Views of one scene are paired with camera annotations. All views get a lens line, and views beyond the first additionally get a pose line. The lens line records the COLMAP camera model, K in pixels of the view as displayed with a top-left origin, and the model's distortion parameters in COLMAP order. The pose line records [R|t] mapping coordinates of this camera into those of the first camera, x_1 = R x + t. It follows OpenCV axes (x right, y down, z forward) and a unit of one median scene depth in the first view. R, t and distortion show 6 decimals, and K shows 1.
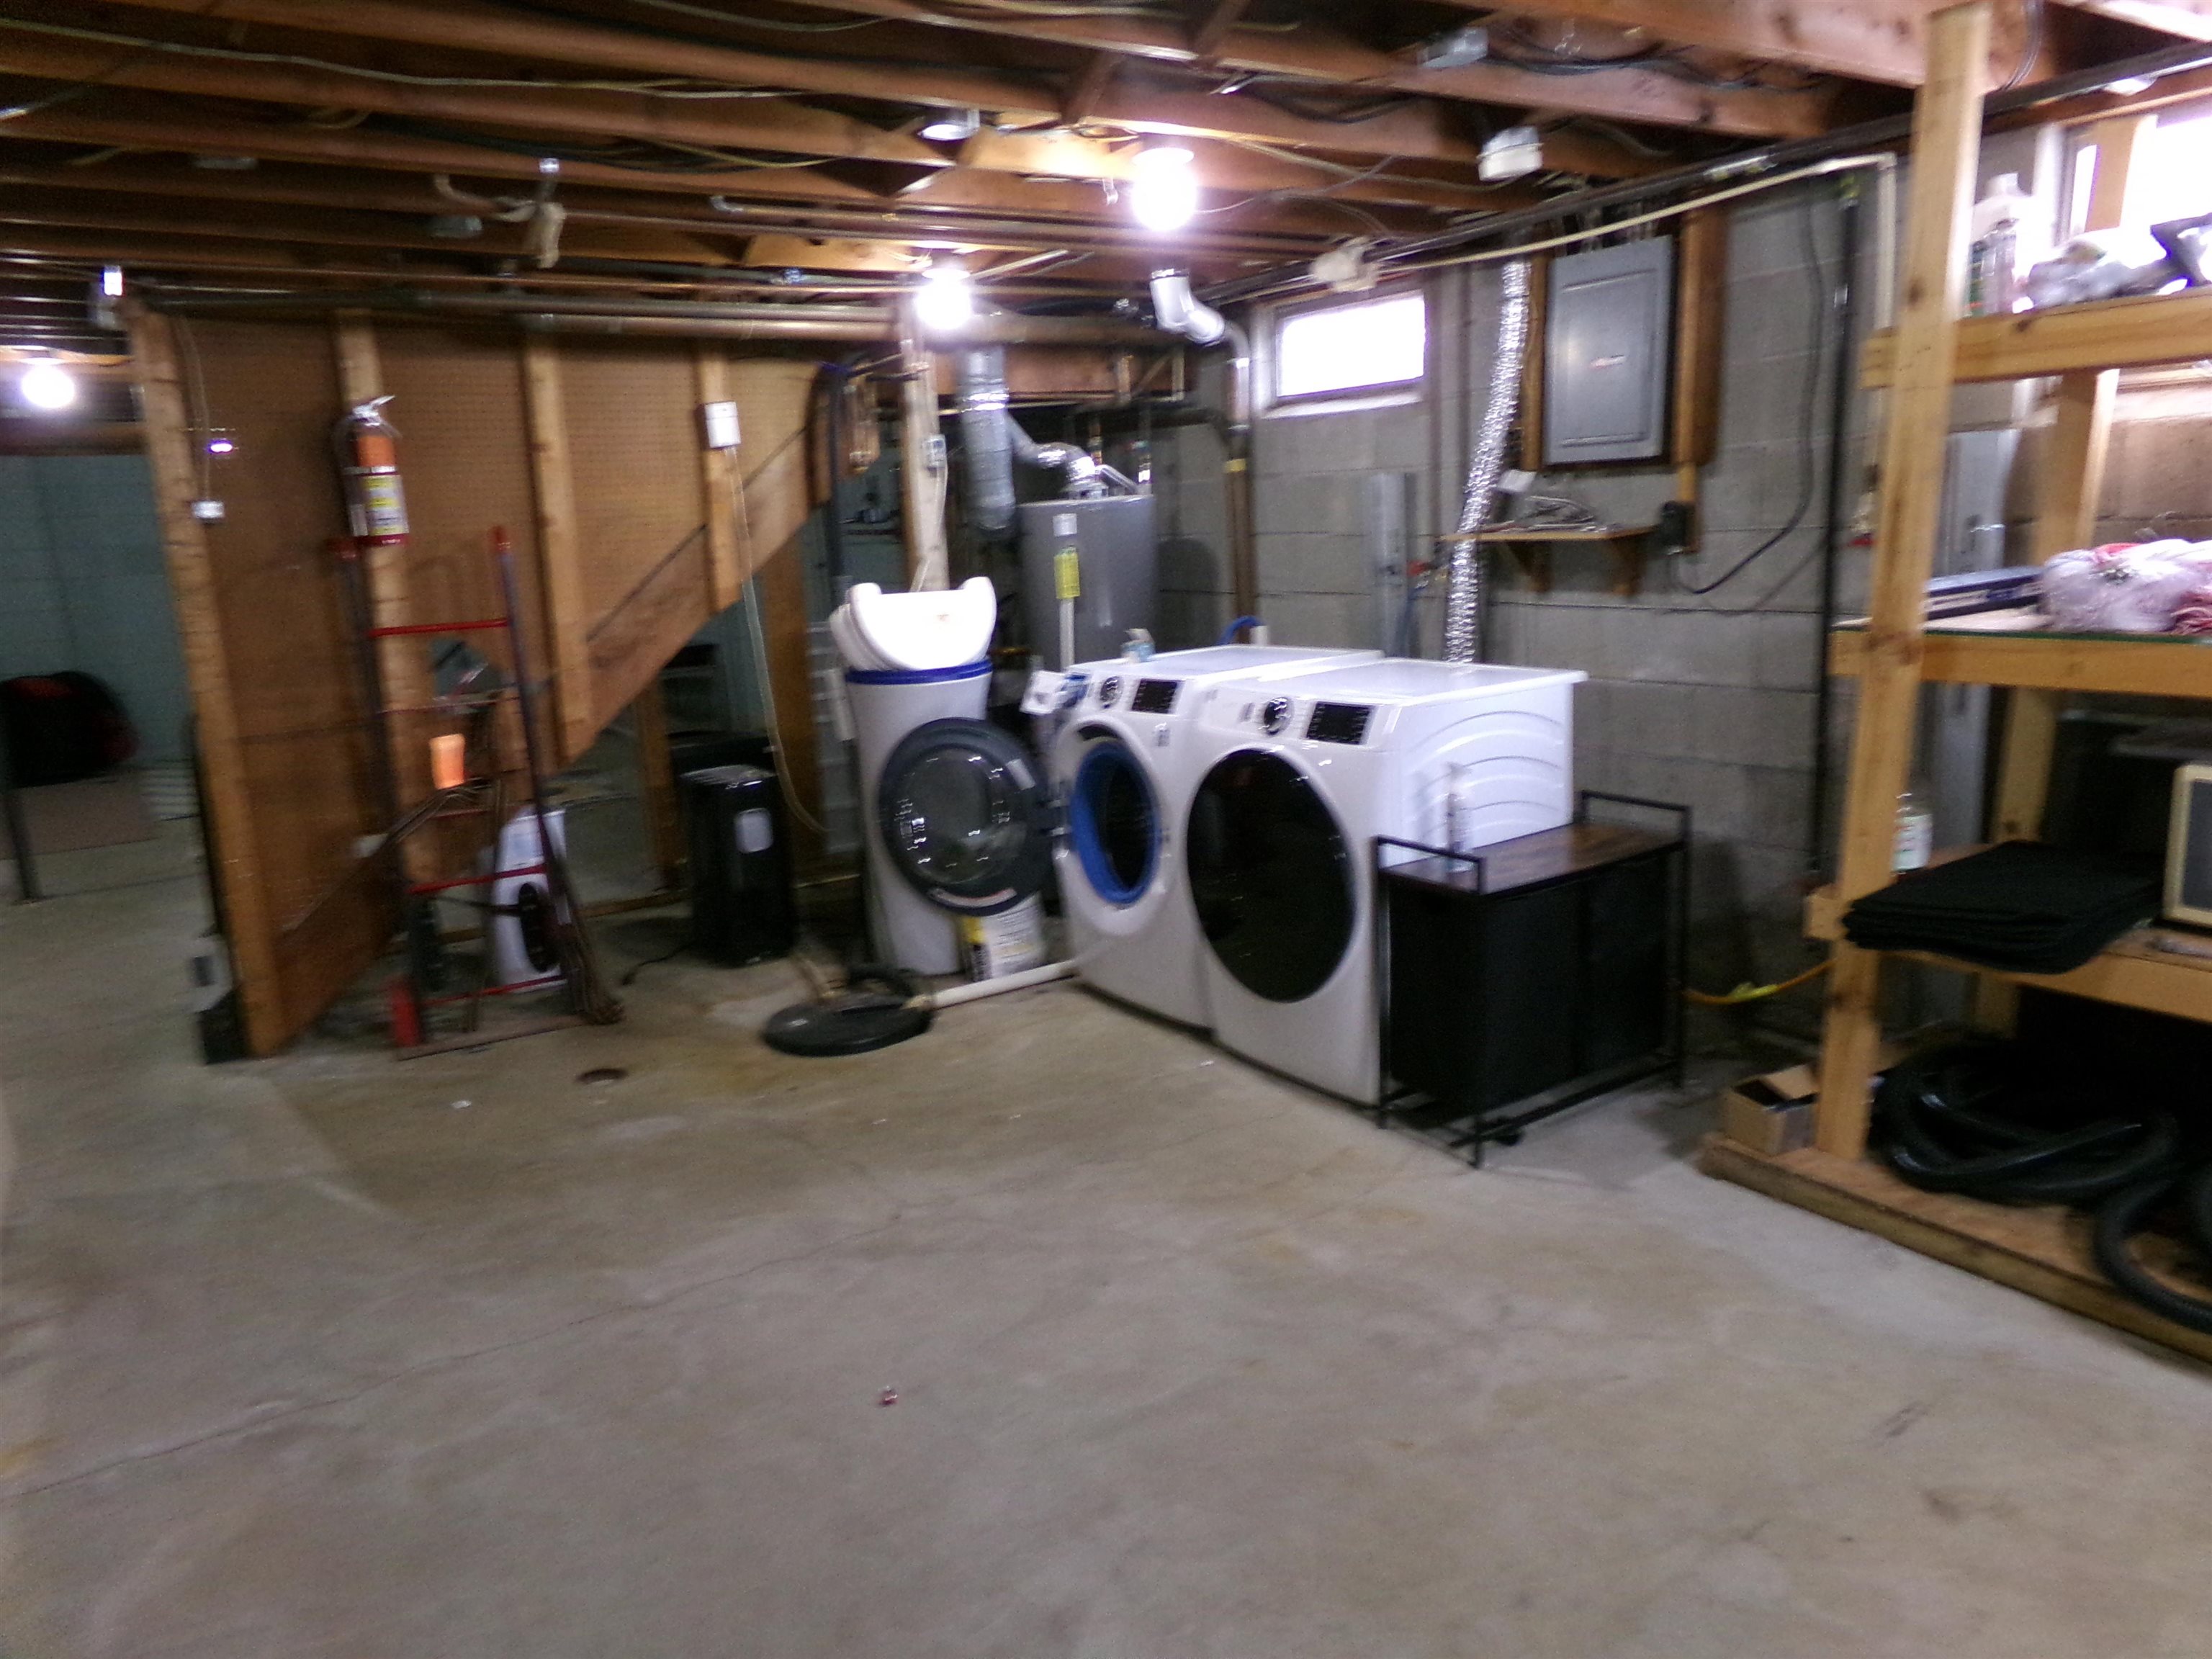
lens RADIAL K [[1497.7, 0, 1101.8], [0, 1497.7, 834.1], [0, 0, 1]] dist [-0.023461, 0.046925]
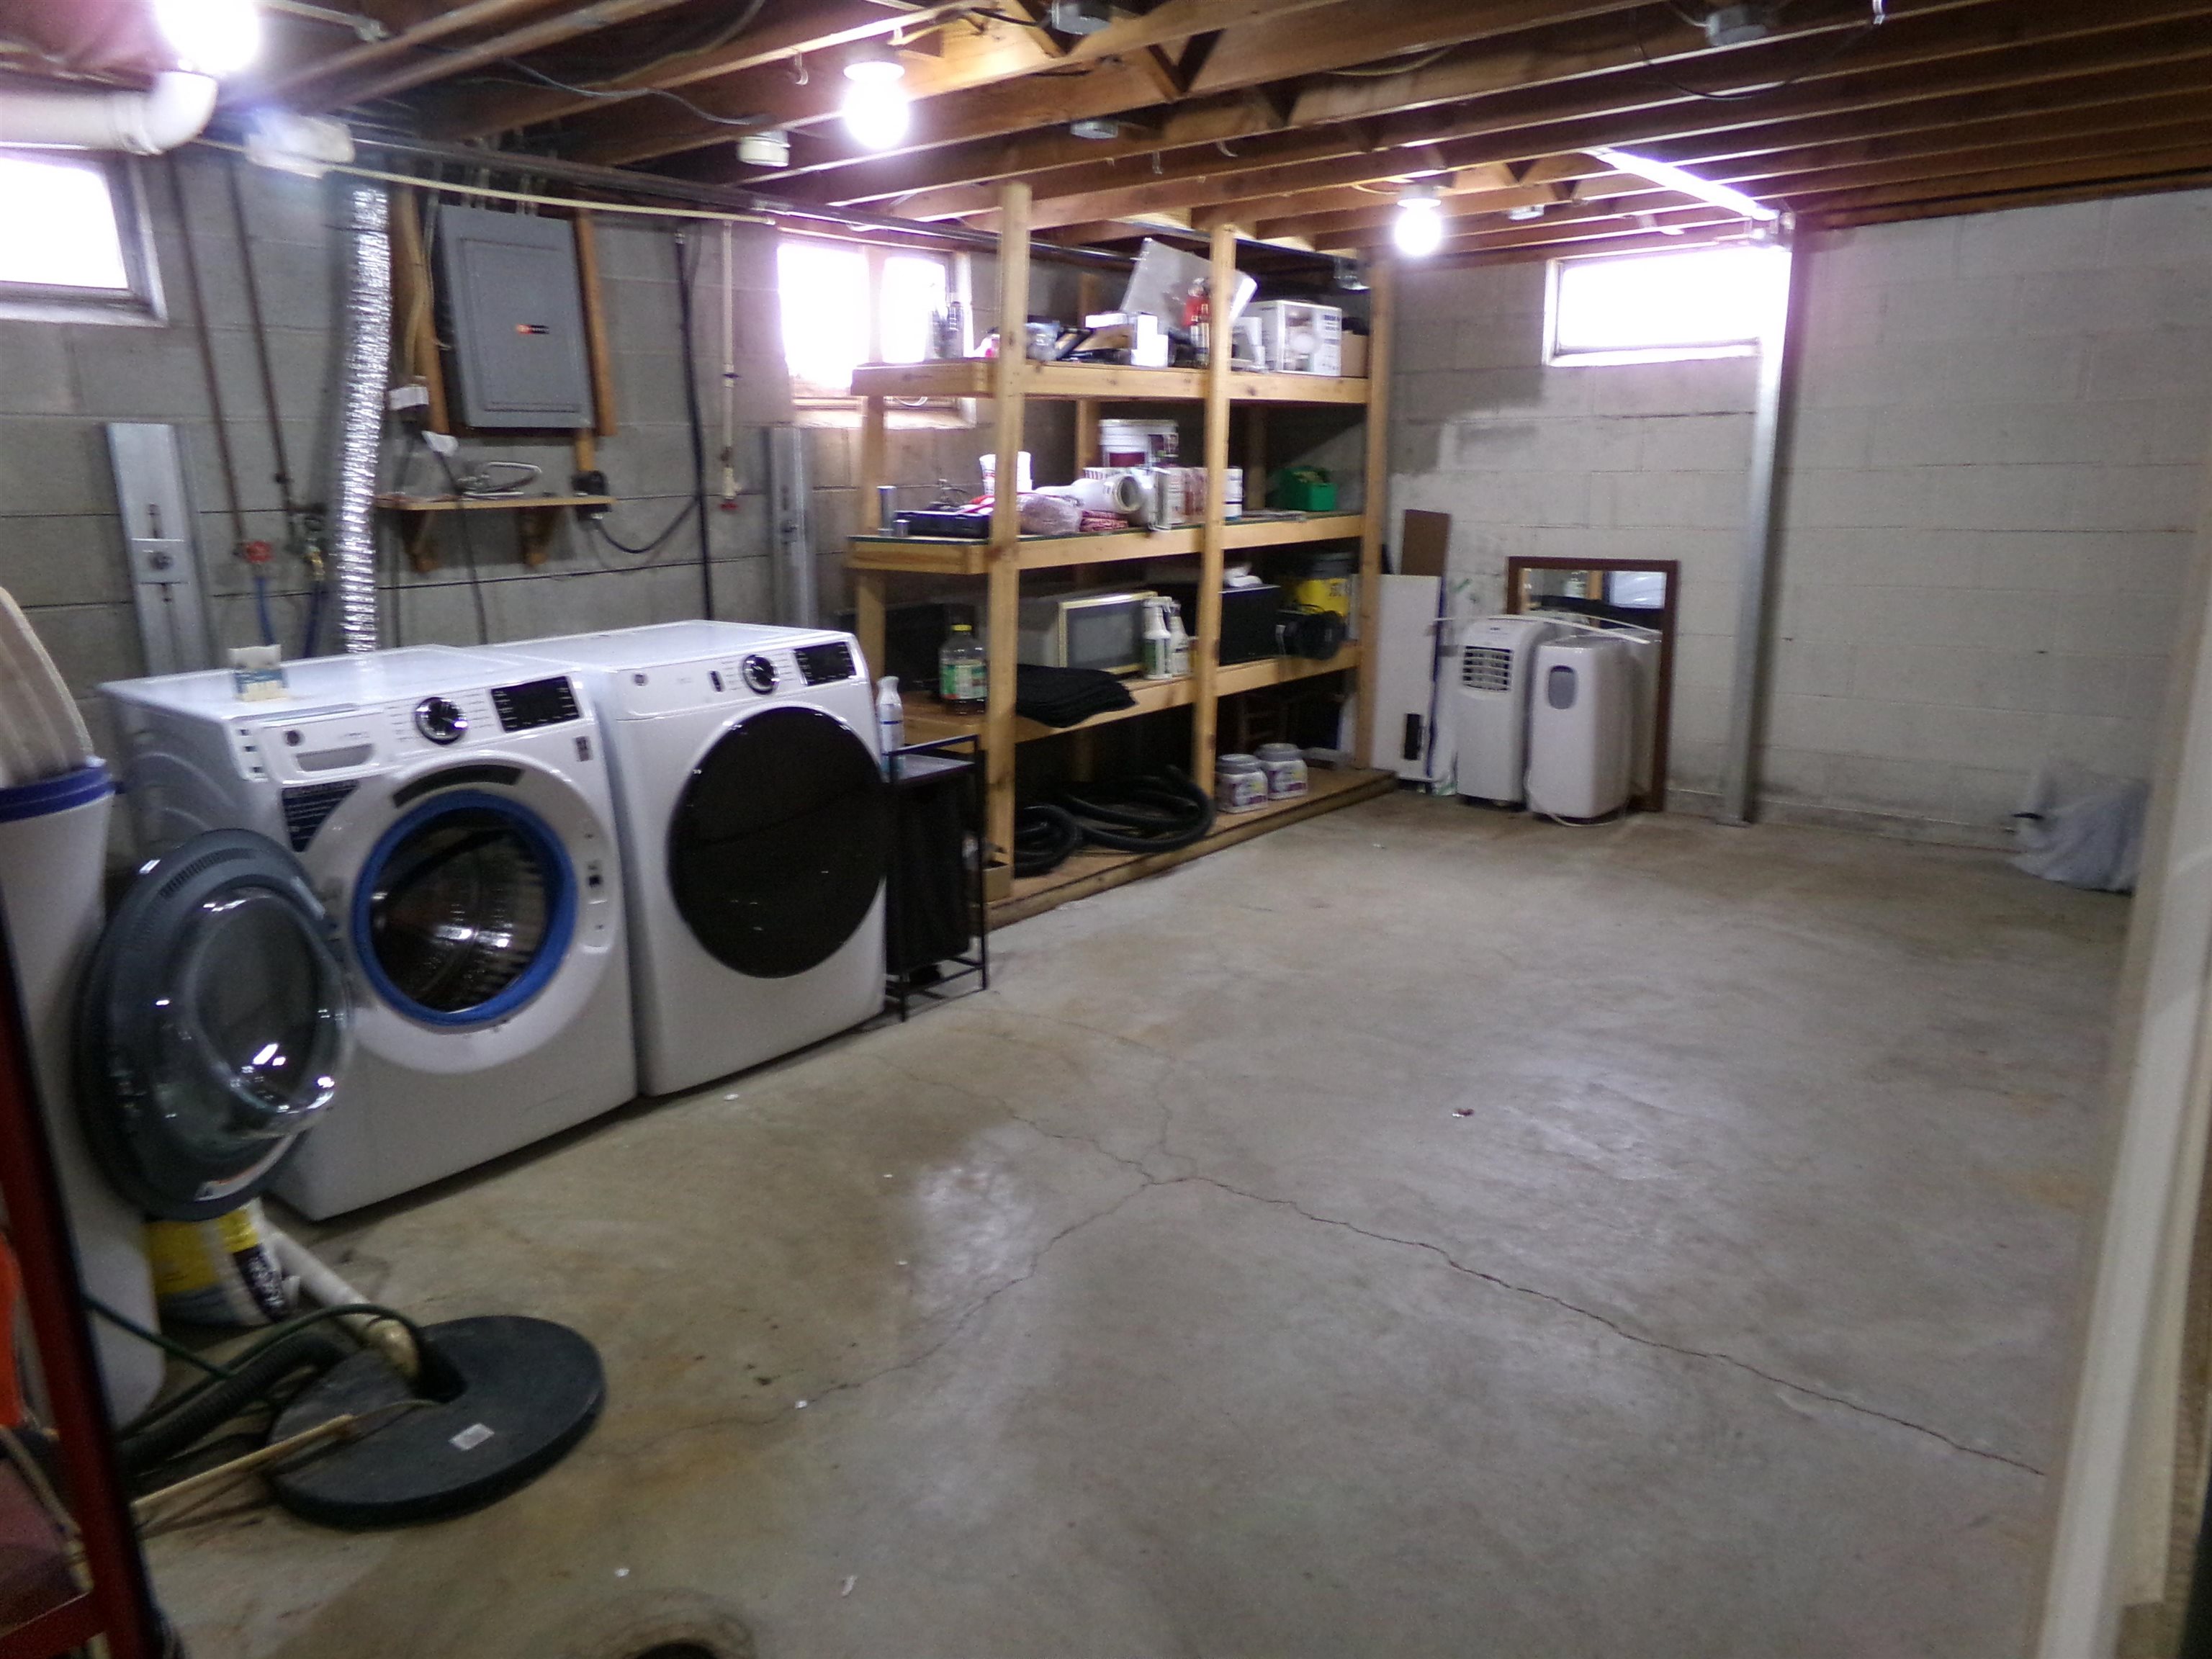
lens RADIAL K [[1497.7, 0, 1101.8], [0, 1497.7, 834.1], [0, 0, 1]] dist [-0.023461, 0.046925]
pose [[-0.290366, -0.177335, 0.940340, -0.996915], [0.222677, 0.943180, 0.246631, -0.198863], [-0.930646, 0.281006, -0.234379, 1.234333]]
